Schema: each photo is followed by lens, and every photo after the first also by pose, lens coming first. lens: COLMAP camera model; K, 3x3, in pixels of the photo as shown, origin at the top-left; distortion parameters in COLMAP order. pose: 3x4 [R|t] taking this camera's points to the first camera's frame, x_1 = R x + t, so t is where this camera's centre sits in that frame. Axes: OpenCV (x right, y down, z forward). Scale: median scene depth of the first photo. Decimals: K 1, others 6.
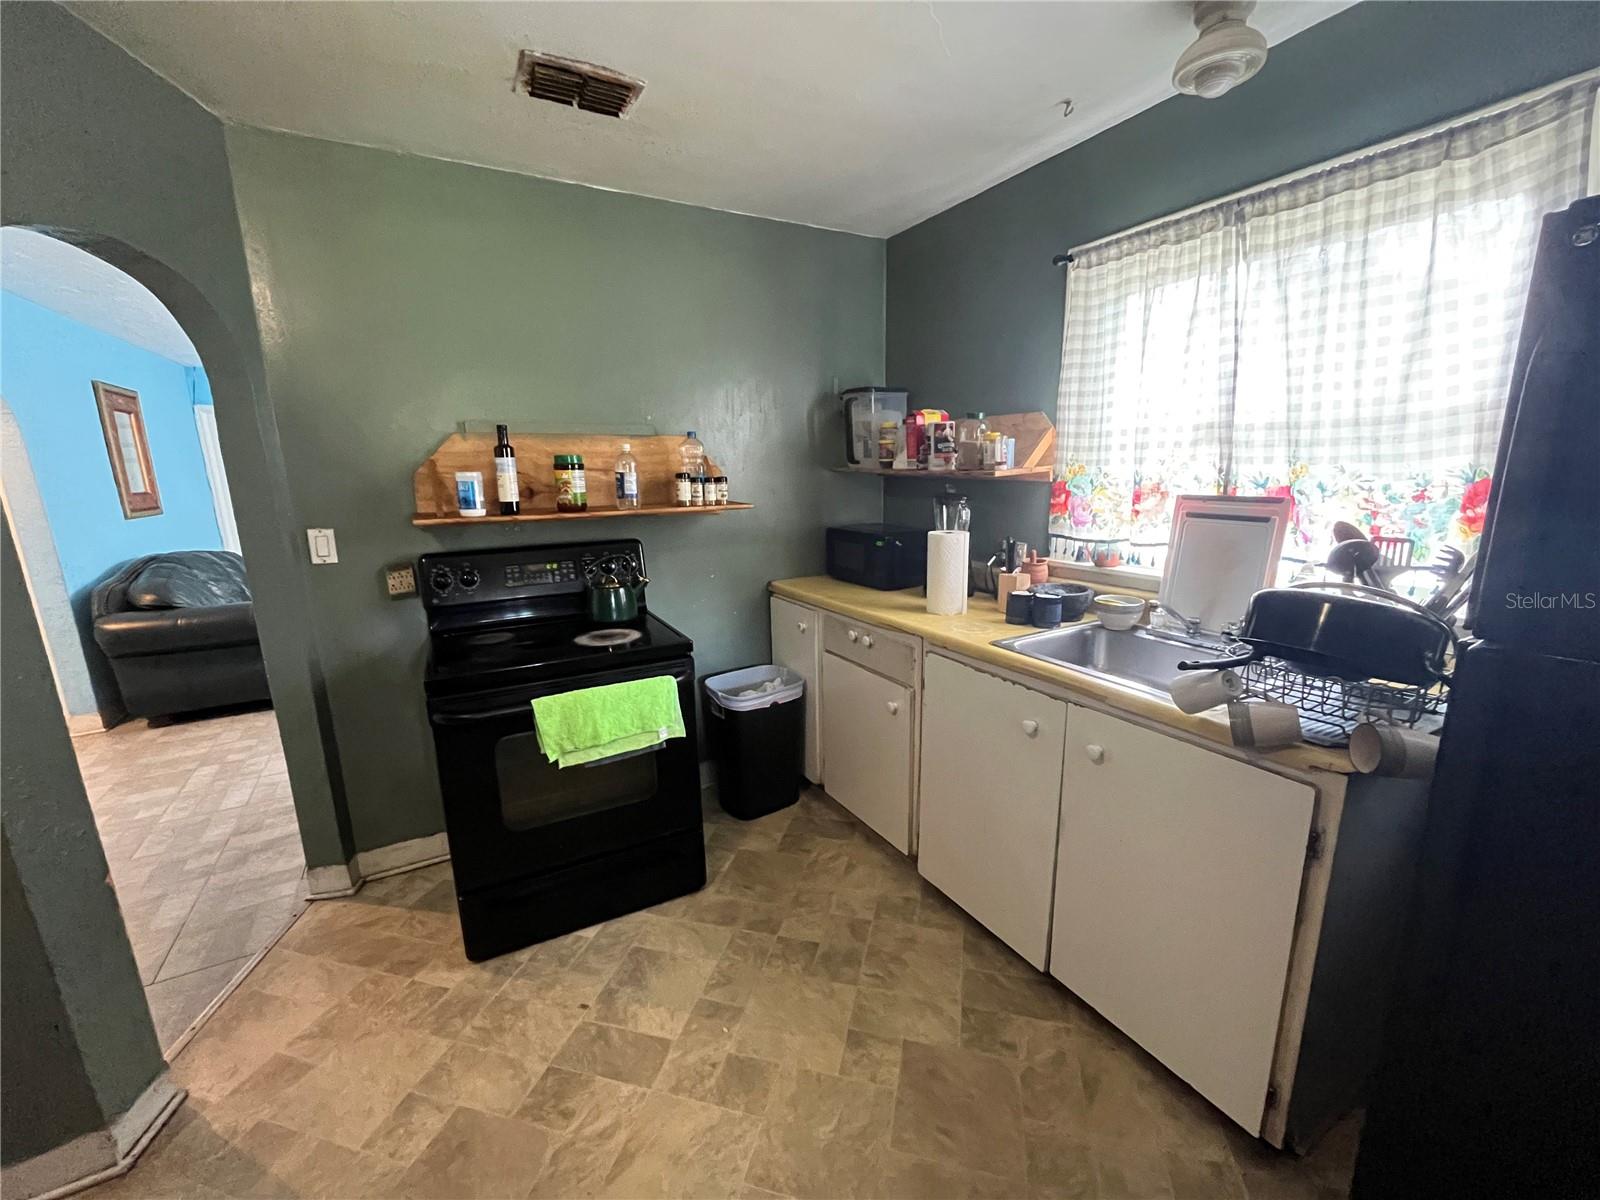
lens RADIAL K [[647.6, 0, 797.3], [0, 647.6, 609.0], [0, 0, 1]] dist [-0.003935, 0.000421]
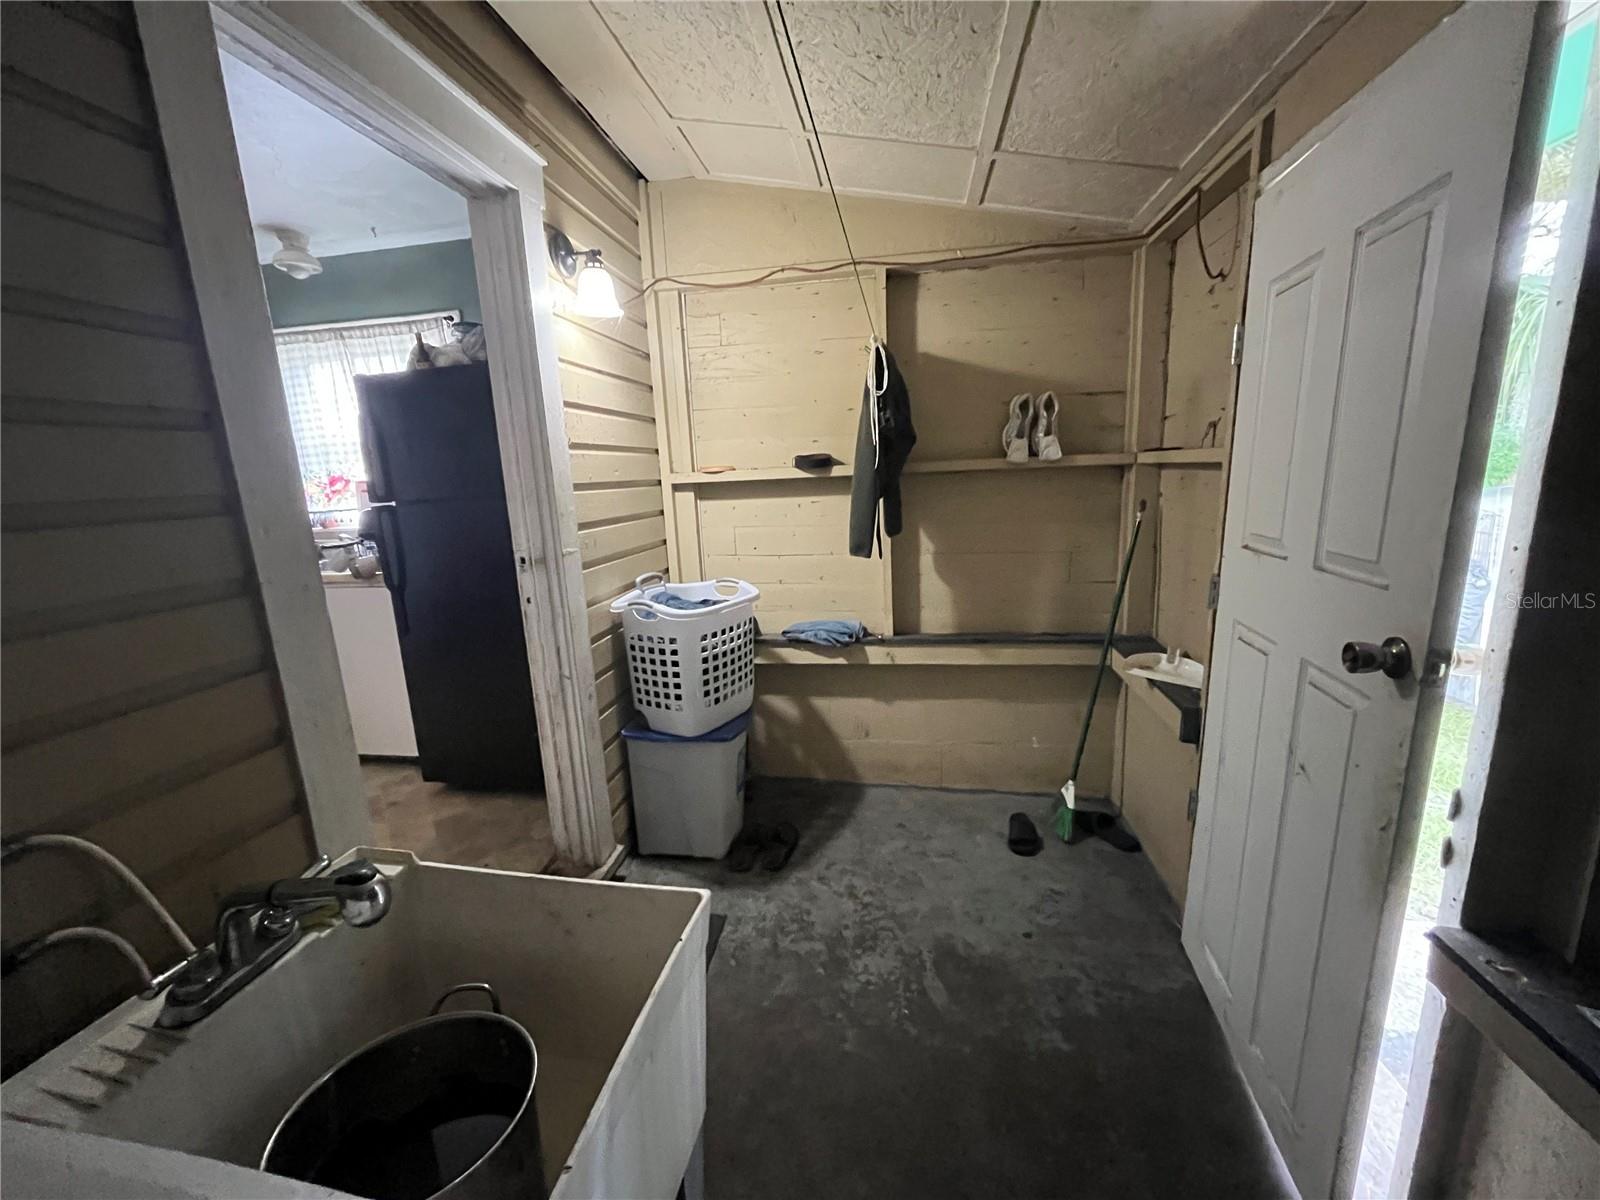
lens RADIAL K [[650.2, 0, 792.6], [0, 650.2, 605.3], [0, 0, 1]] dist [-0.004127, -0.000313]
pose [[0.642190, -0.158624, 0.749954, -0.038406], [0.193021, 0.980293, 0.042059, 0.370881], [-0.741846, 0.117747, 0.660152, -1.213389]]
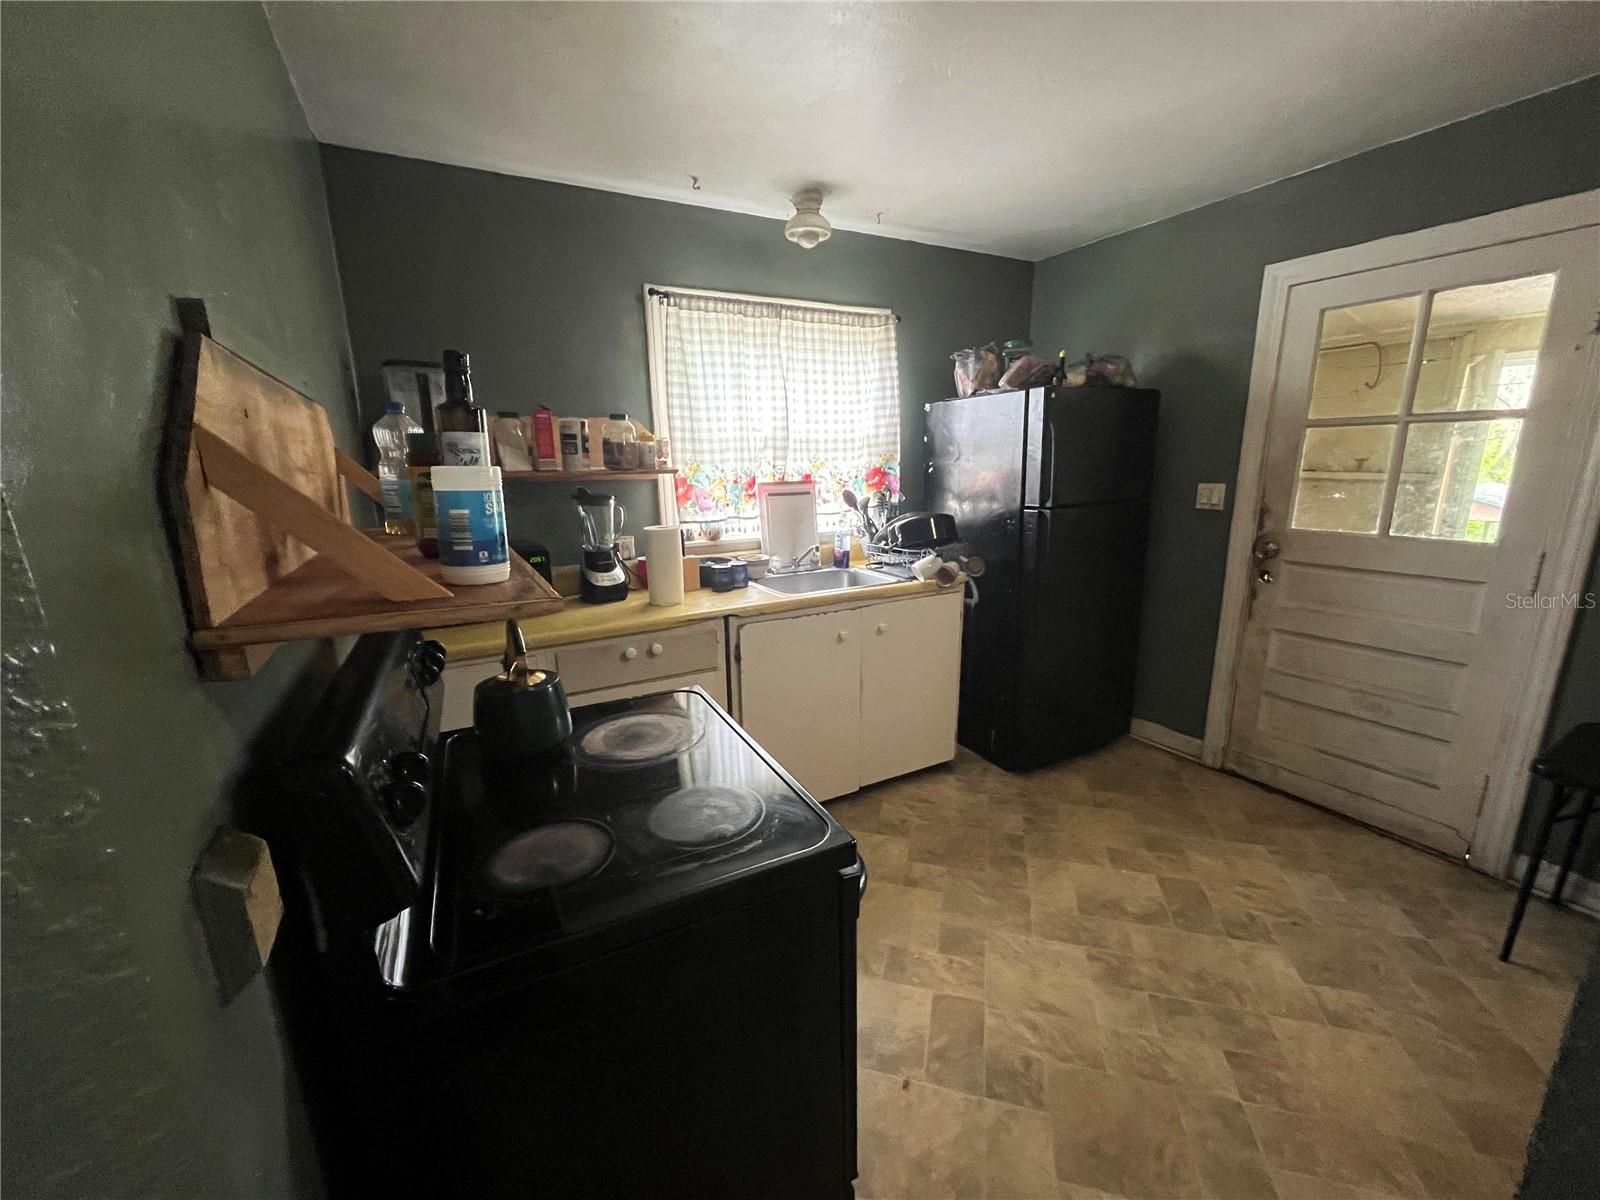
lens RADIAL K [[647.6, 0, 797.3], [0, 647.6, 609.0], [0, 0, 1]] dist [-0.003935, 0.000421]
pose [[0.017409, -0.211604, 0.977200, -1.122944], [0.235591, 0.950698, 0.201668, -0.208723], [-0.971696, 0.226708, 0.066403, 1.018099]]
